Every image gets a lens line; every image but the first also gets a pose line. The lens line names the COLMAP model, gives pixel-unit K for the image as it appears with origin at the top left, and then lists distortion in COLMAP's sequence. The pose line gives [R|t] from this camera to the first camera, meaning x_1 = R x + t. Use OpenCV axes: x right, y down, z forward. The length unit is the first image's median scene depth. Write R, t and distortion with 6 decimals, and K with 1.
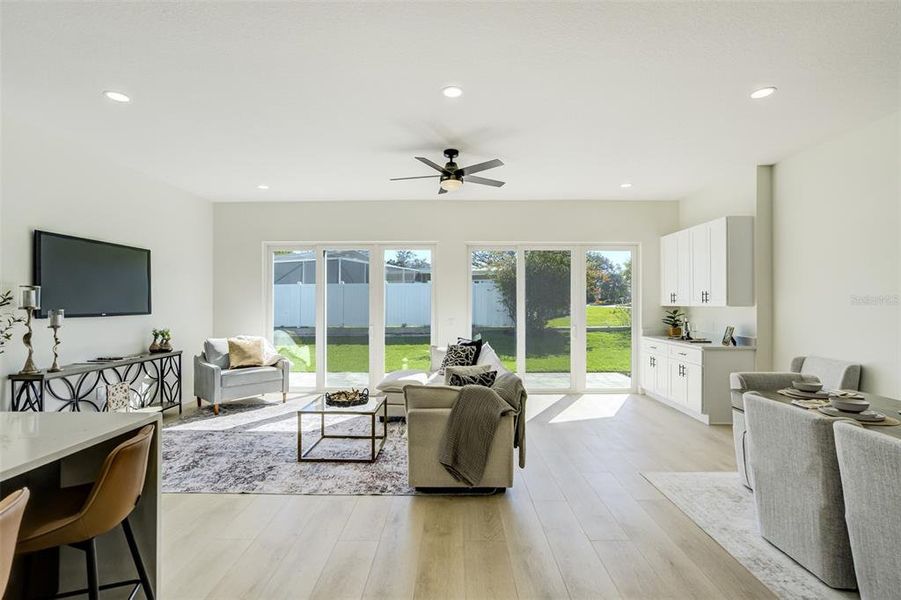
lens RADIAL K [[415.5, 0, 456.7], [0, 415.5, 309.3], [0, 0, 1]] dist [-0.044968, 0.013915]
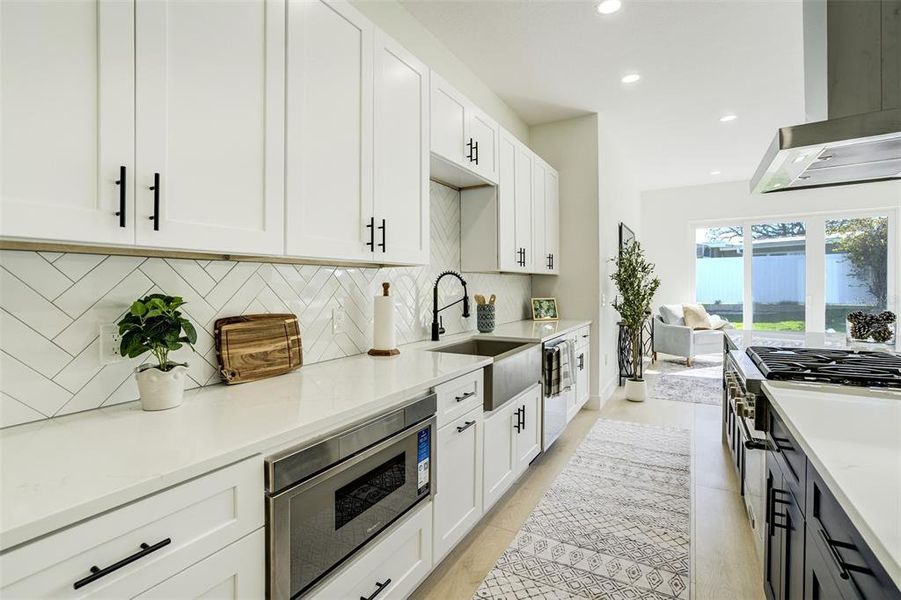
lens RADIAL K [[415.5, 0, 455.2], [0, 415.5, 295.0], [0, 0, 1]] dist [-0.044968, 0.013915]
pose [[0.865077, 0.001026, -0.501639, -0.589208], [0.004384, 0.999944, 0.009605, 0.032395], [0.501621, -0.010508, 0.865024, -0.416015]]
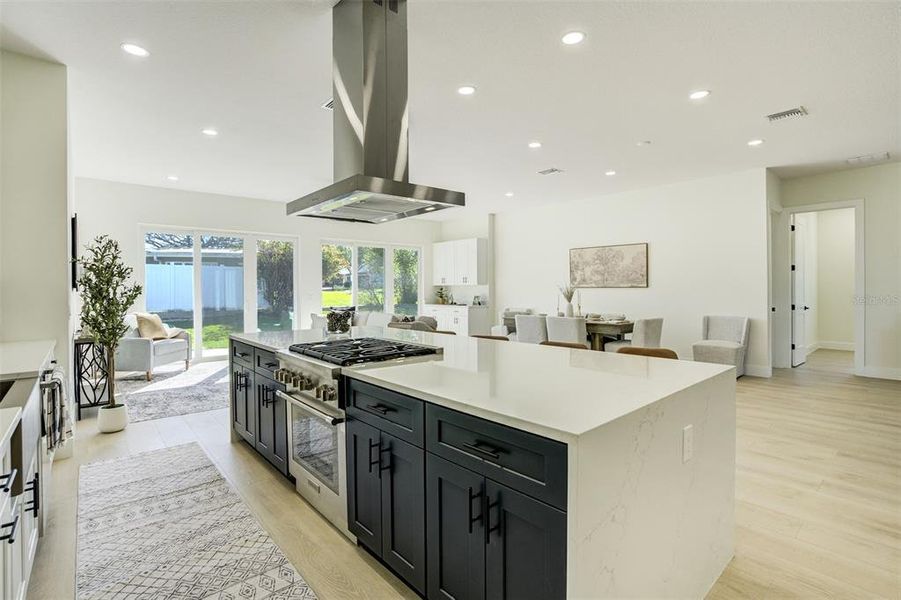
lens RADIAL K [[415.5, 0, 452.2], [0, 415.5, 297.4], [0, 0, 1]] dist [-0.044968, 0.013915]
pose [[0.757134, -0.016382, 0.653054, -0.696707], [0.013278, 0.999865, 0.009688, 0.031278], [-0.653124, 0.001336, 0.757250, -0.405874]]
